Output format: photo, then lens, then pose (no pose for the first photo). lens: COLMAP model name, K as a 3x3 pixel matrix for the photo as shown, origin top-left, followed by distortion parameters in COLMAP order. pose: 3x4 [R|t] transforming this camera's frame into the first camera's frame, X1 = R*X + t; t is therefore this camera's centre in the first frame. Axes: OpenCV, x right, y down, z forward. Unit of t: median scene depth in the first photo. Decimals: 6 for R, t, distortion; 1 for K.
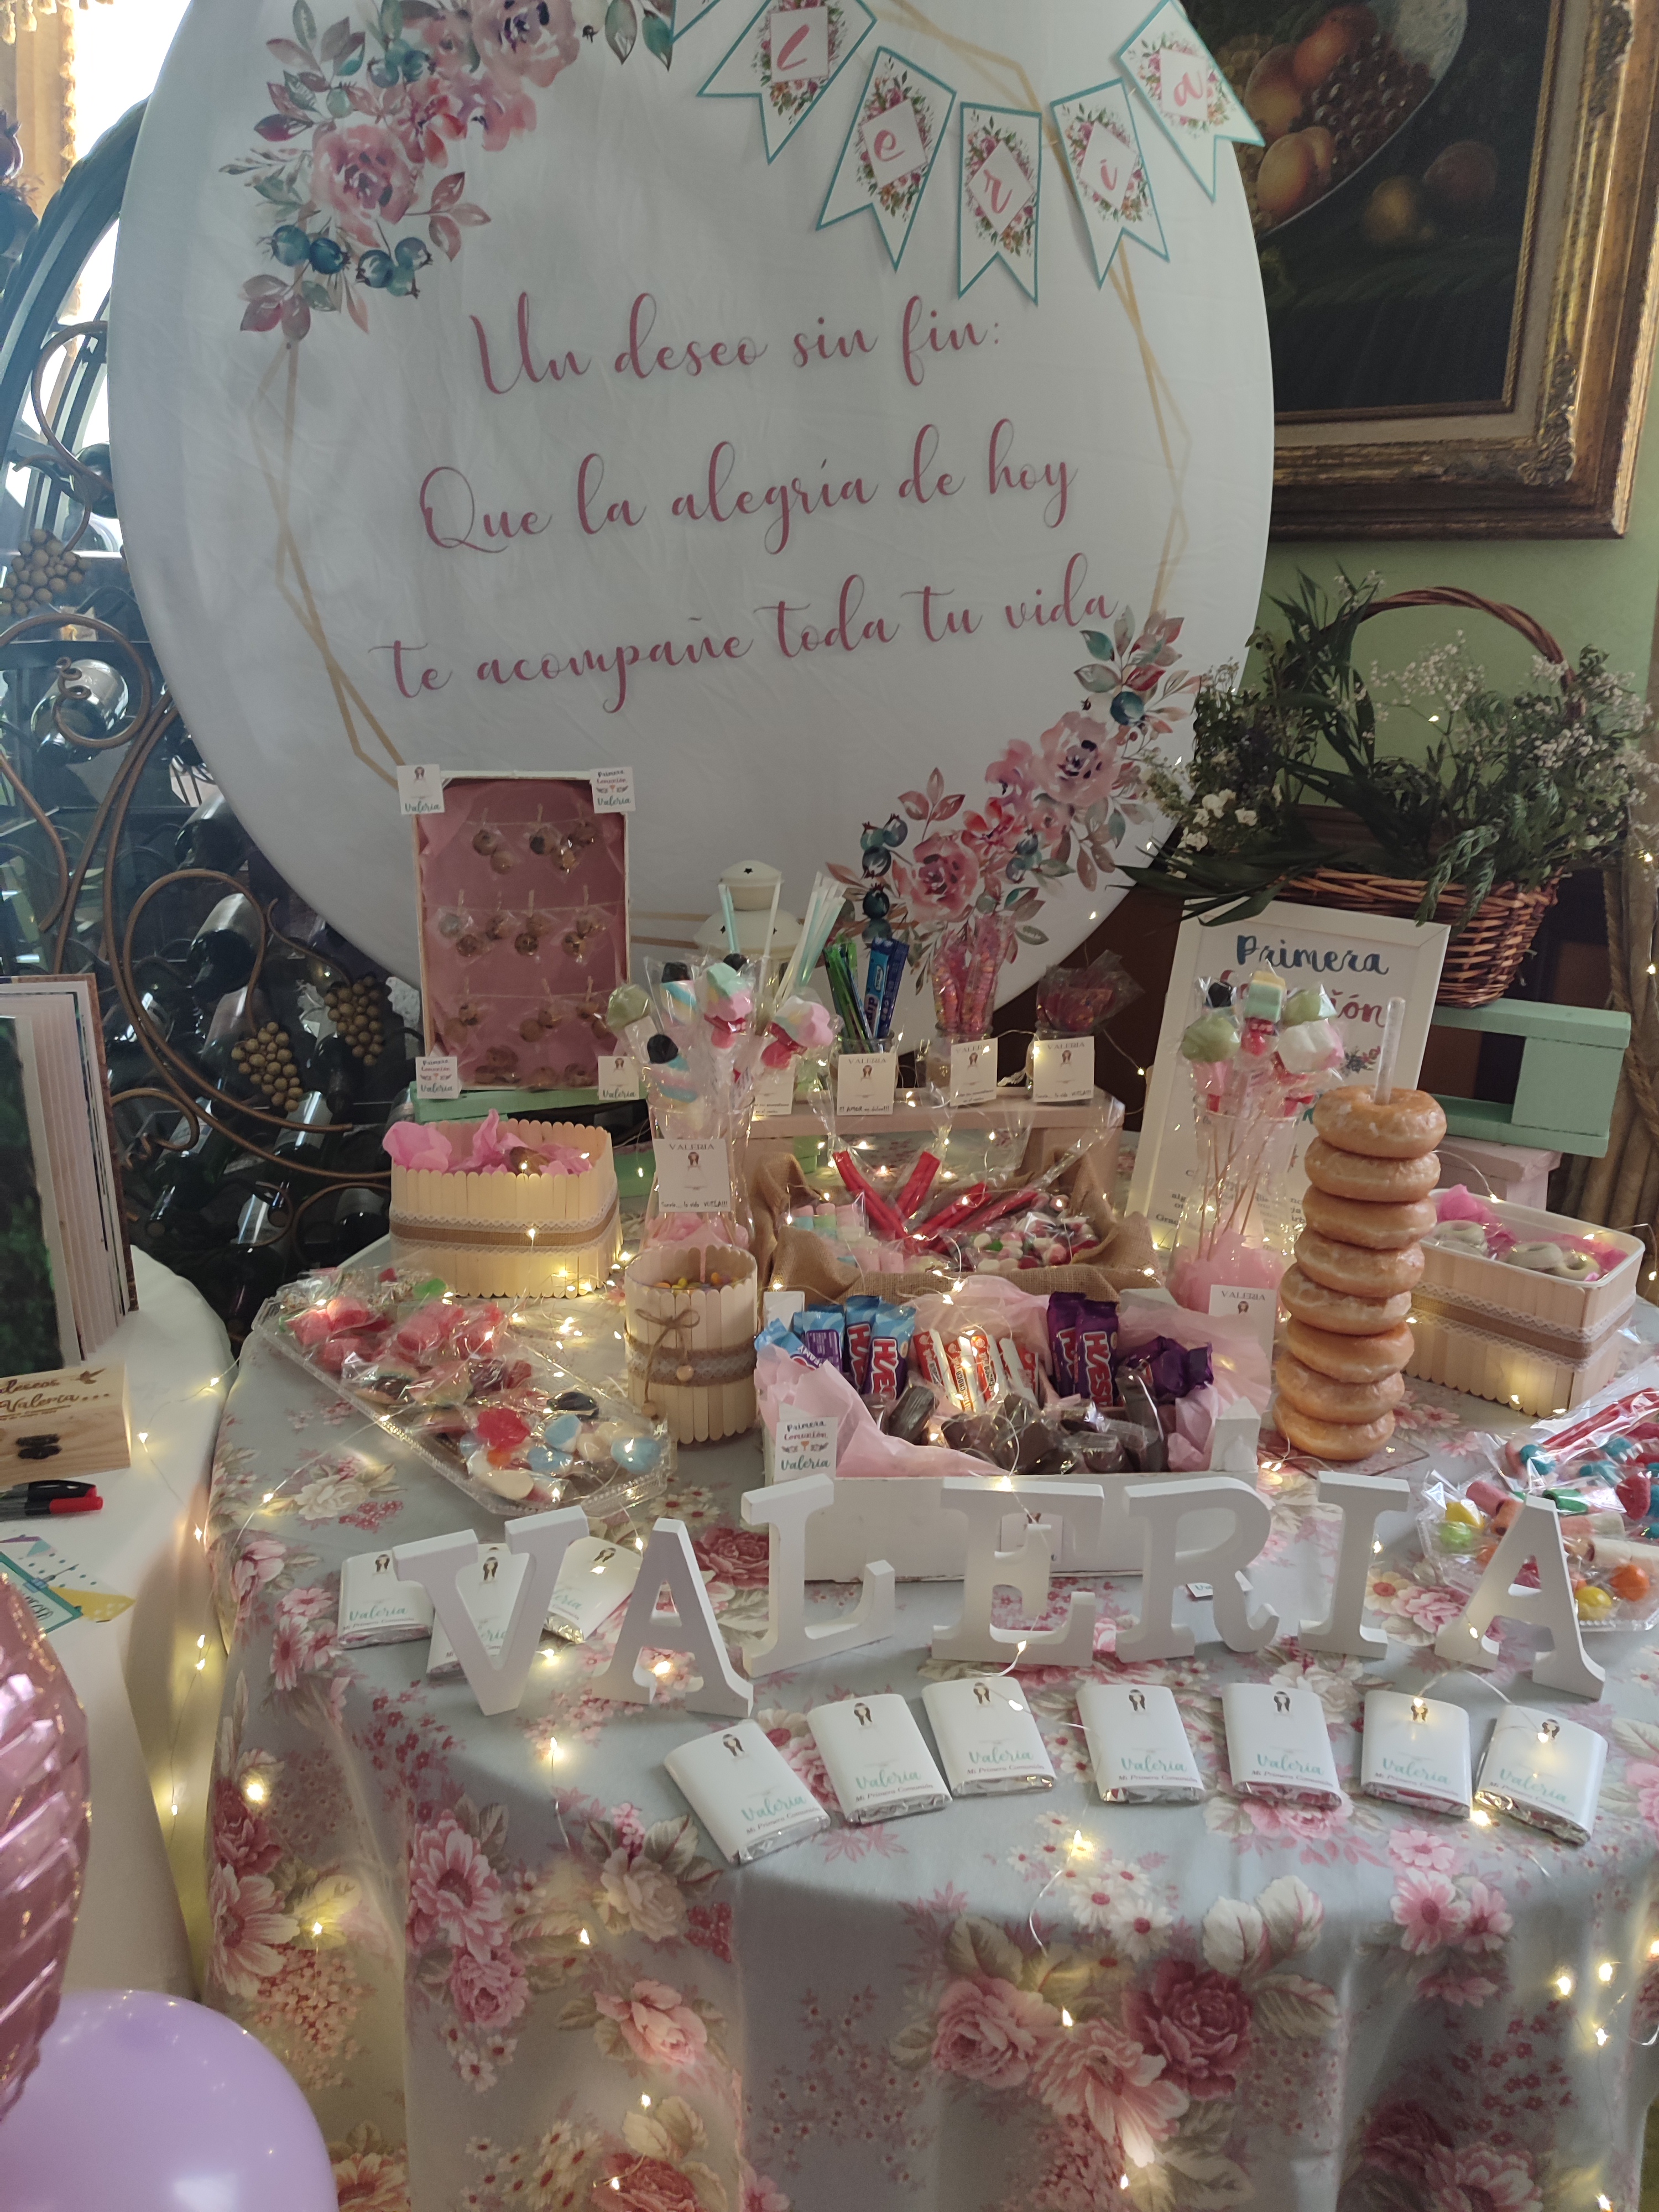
lens RADIAL K [[1626.5, 0, 829.5], [0, 1626.5, 1106.0], [0, 0, 1]] dist [-0.000419, 0.007598]
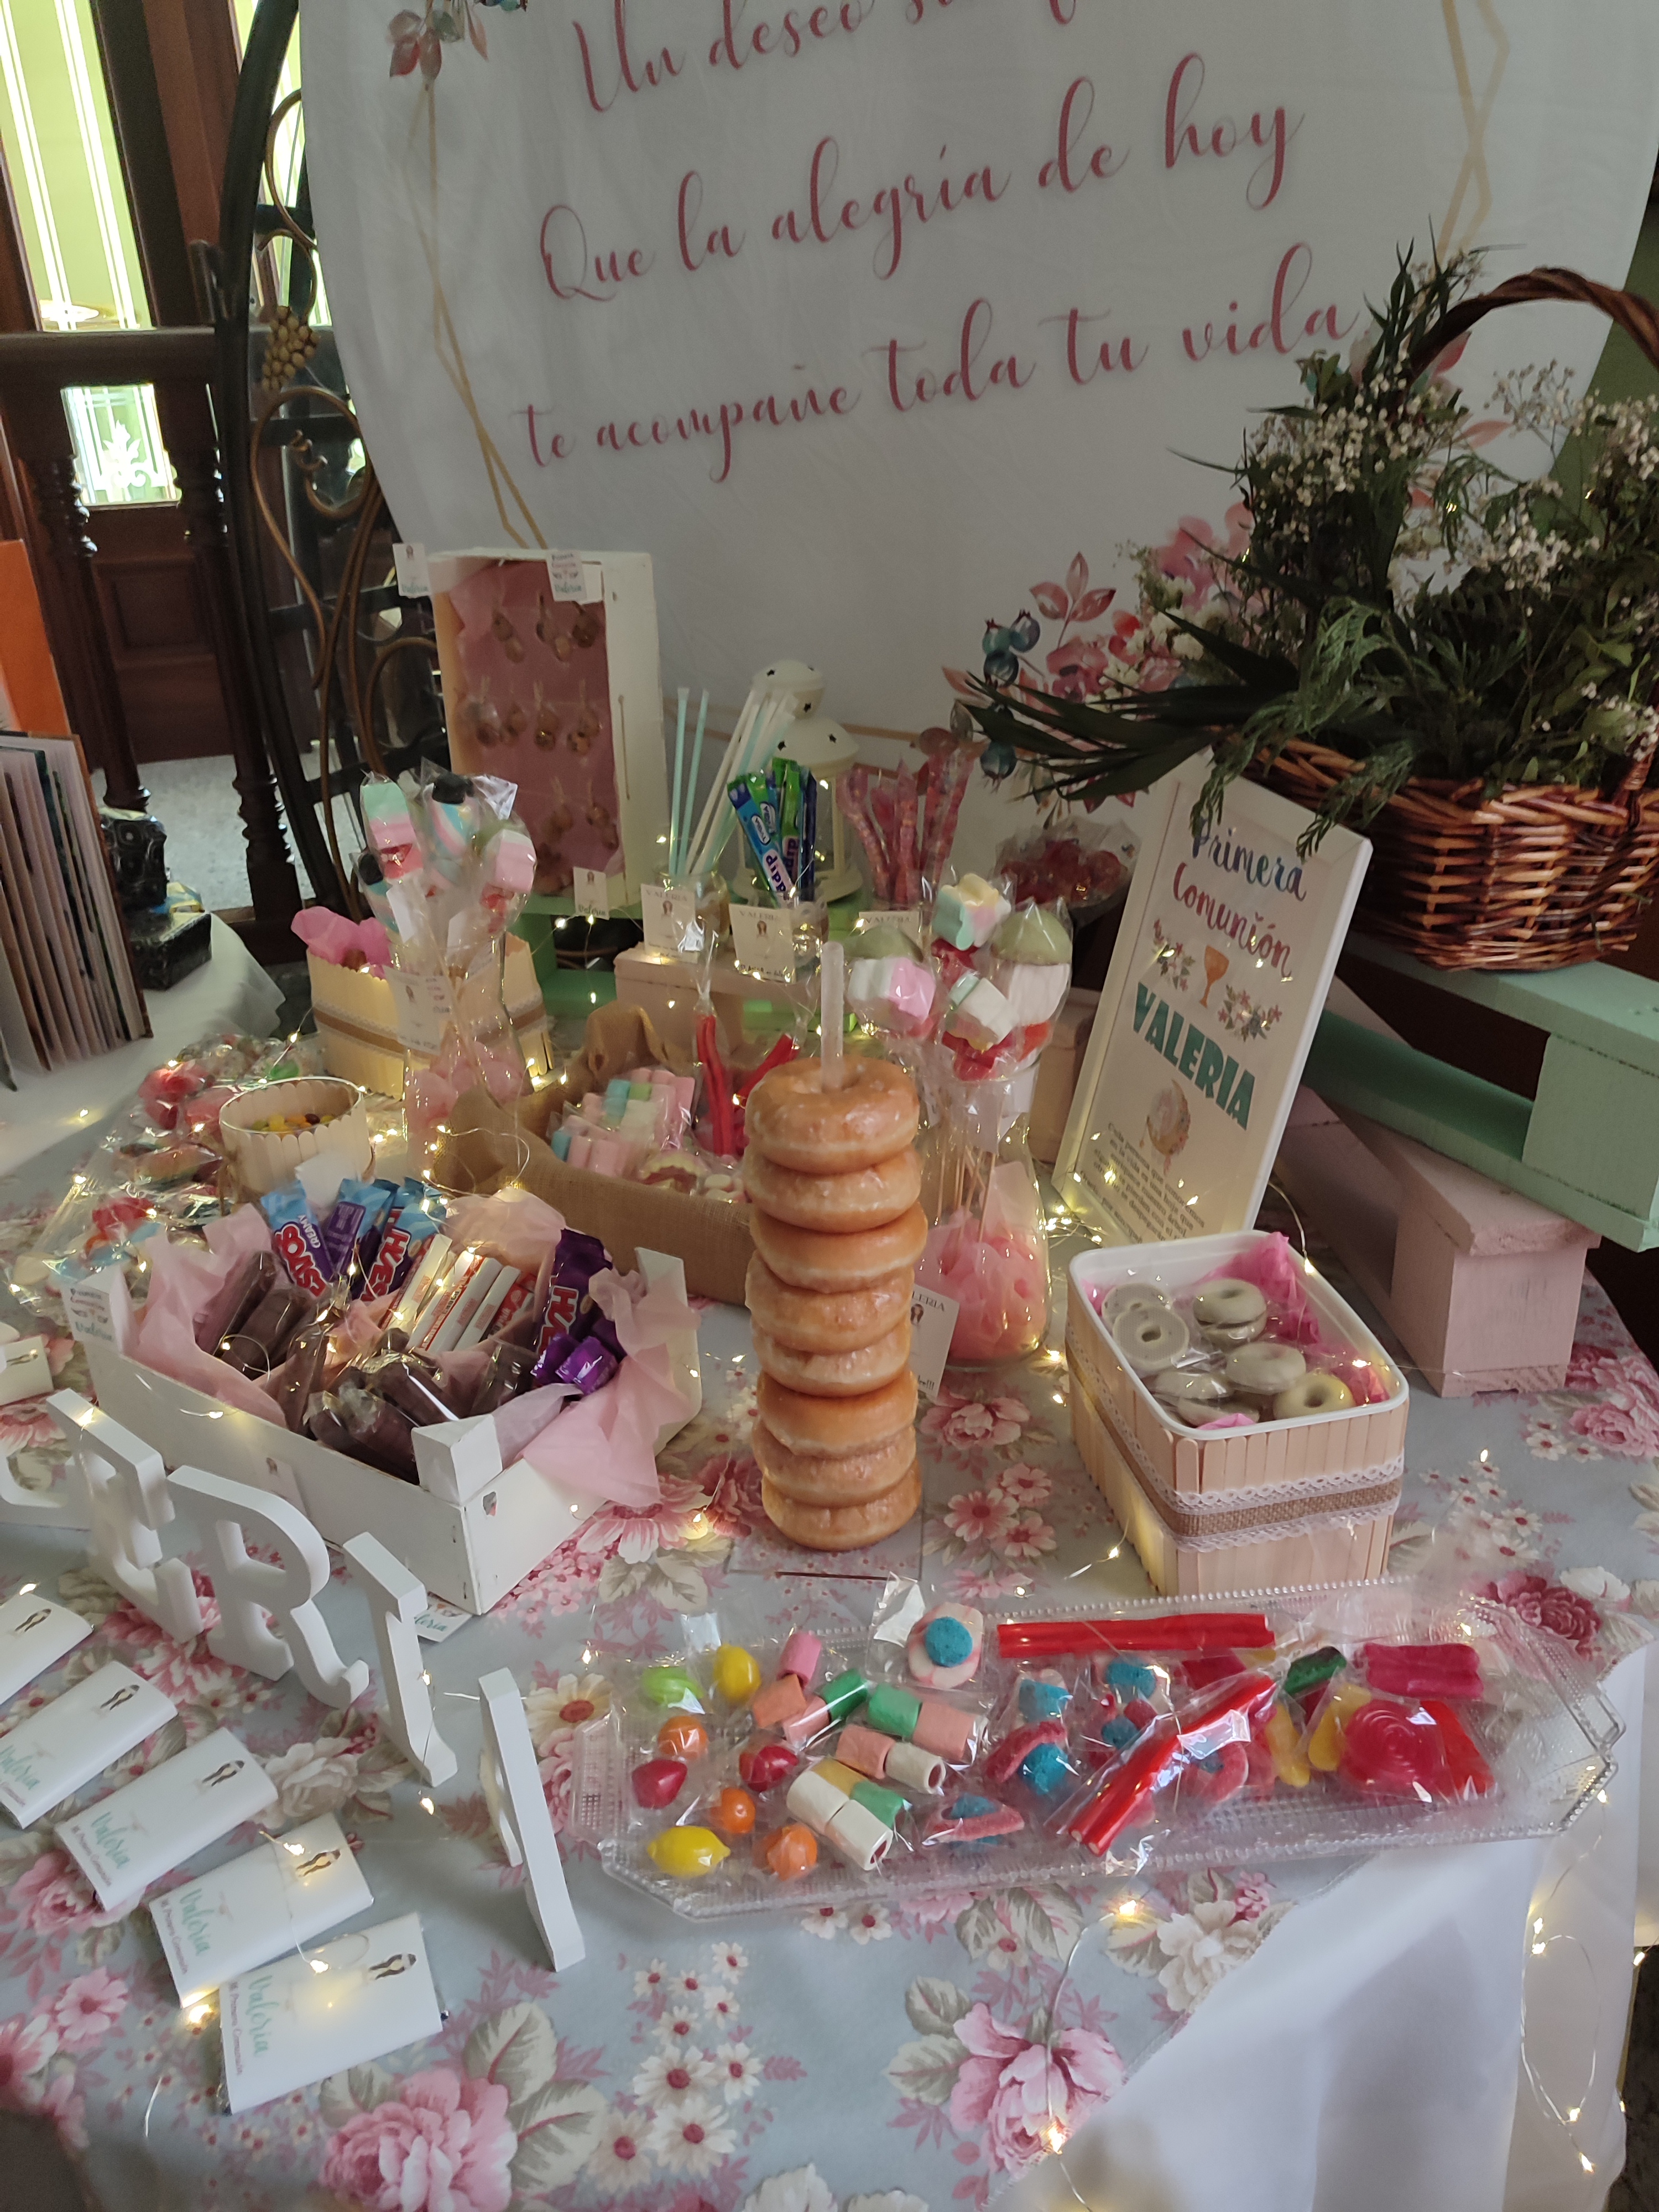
lens RADIAL K [[1584.7, 0, 828.8], [0, 1584.7, 1111.3], [0, 0, 1]] dist [0.006515, -0.003525]
pose [[0.806475, 0.216766, -0.550101, 0.477088], [-0.125550, 0.971939, 0.198928, -0.086755], [0.577785, -0.091366, 0.811059, 0.295305]]
